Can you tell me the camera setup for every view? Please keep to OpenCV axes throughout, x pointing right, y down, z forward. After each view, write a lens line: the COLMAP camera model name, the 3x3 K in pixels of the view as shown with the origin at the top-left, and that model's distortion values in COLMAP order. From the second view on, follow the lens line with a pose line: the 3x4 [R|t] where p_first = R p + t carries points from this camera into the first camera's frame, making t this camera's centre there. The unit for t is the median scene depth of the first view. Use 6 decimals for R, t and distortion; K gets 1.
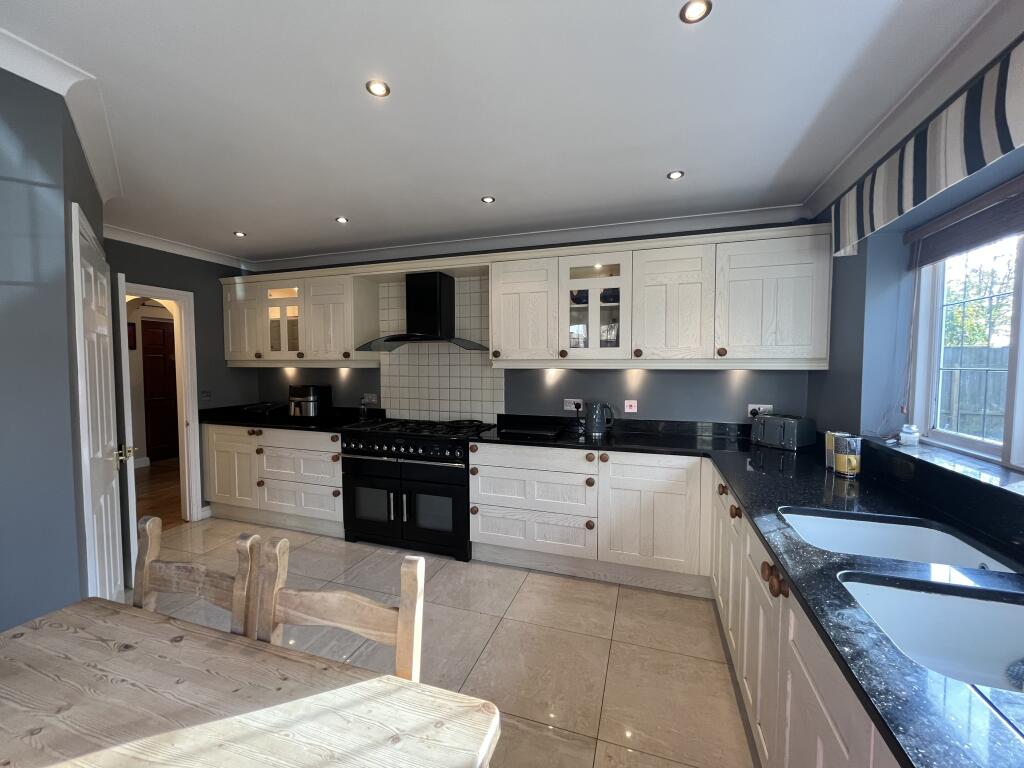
lens RADIAL K [[413.2, 0, 513.2], [0, 413.2, 382.6], [0, 0, 1]] dist [-0.004252, -0.000351]
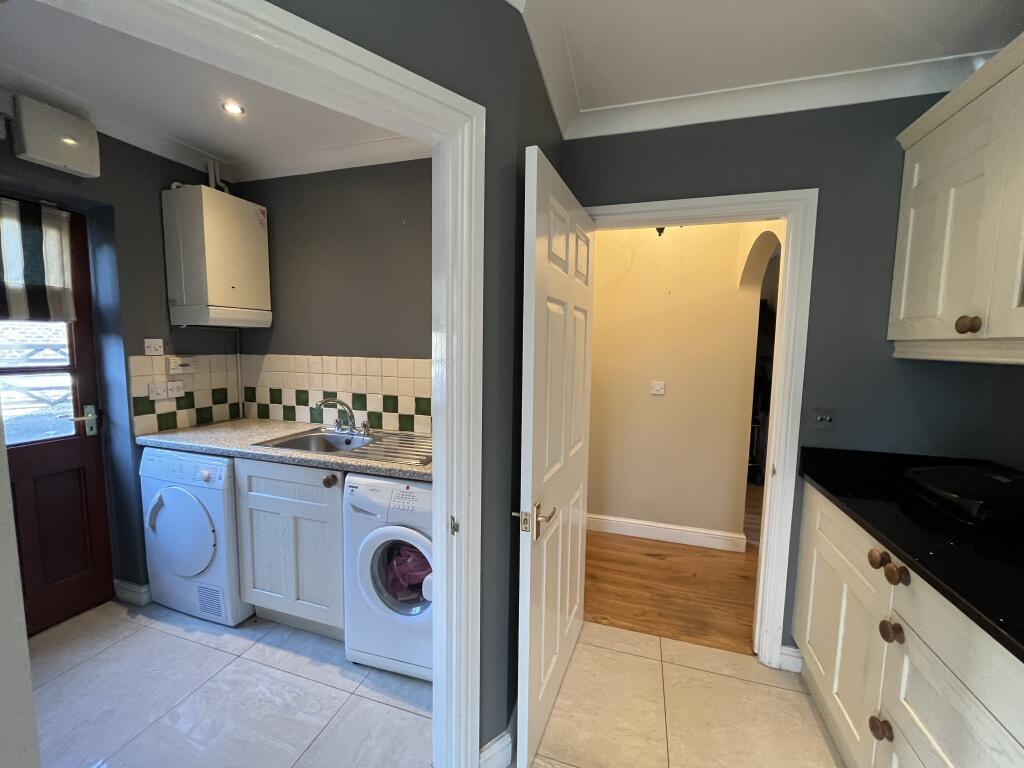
lens RADIAL K [[413.2, 0, 512.5], [0, 413.2, 382.1], [0, 0, 1]] dist [-0.004252, -0.000351]
pose [[0.024254, 0.095691, -0.995116, -0.310934], [-0.064957, 0.993456, 0.093948, -0.028834], [0.997593, 0.062362, 0.030311, 0.649980]]
